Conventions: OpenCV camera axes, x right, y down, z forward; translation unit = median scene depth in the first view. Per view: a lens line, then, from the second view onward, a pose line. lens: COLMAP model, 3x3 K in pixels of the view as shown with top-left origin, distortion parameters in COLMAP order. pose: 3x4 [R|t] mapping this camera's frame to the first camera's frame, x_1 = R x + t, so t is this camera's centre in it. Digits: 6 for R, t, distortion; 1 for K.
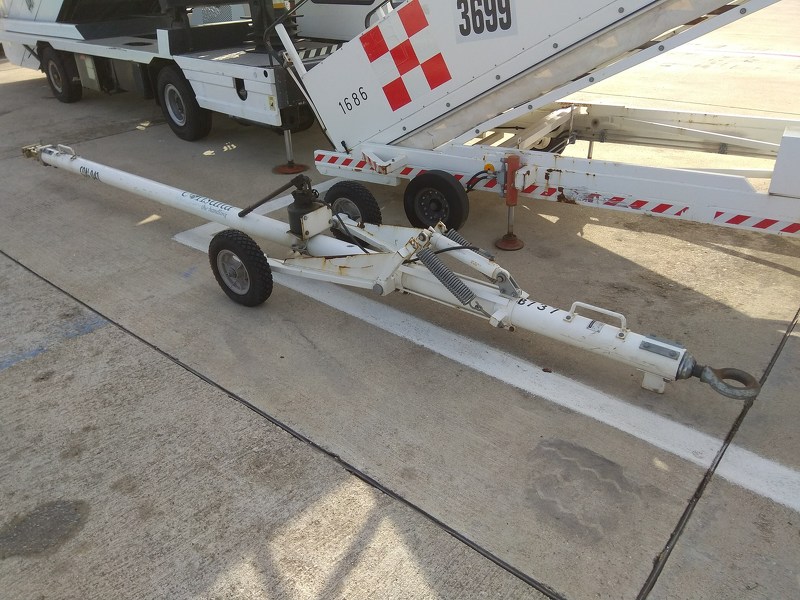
lens RADIAL K [[609.3, 0, 400.0], [0, 609.3, 305.3], [0, 0, 1]] dist [0.116302, -0.181677]
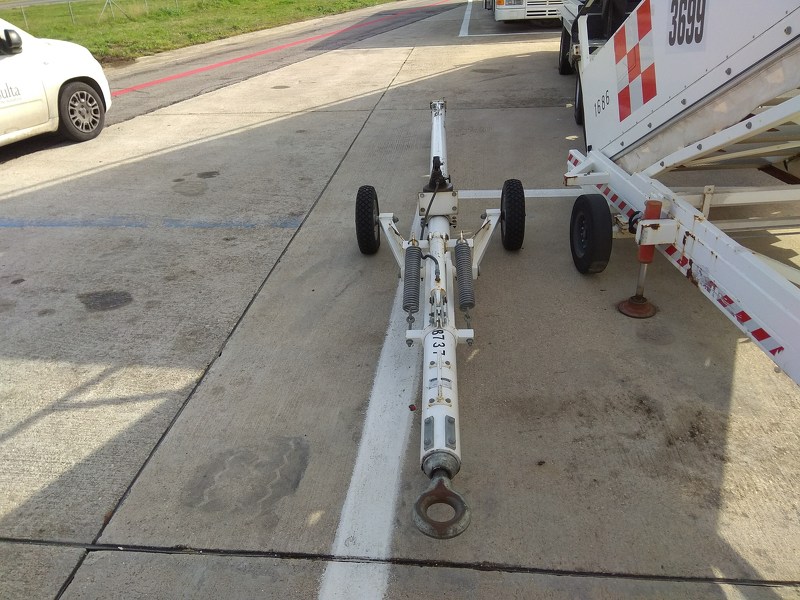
lens RADIAL K [[609.3, 0, 400.0], [0, 609.3, 305.3], [0, 0, 1]] dist [0.116302, -0.181677]
pose [[0.567015, 0.406863, -0.716210, 0.643348], [-0.386496, 0.899251, 0.204860, -0.166560], [0.727403, 0.160654, 0.667140, 0.269985]]
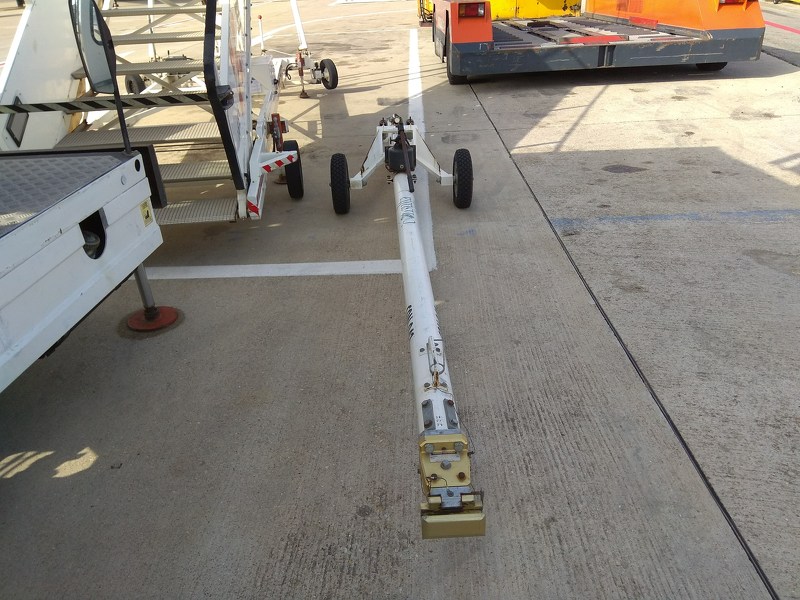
lens RADIAL K [[609.3, 0, 400.0], [0, 609.3, 305.3], [0, 0, 1]] dist [0.116302, -0.181677]
pose [[-0.638375, -0.307987, 0.705423, -1.155882], [0.437448, 0.608908, 0.661718, -0.807394], [-0.633338, 0.731010, -0.253983, 1.548729]]
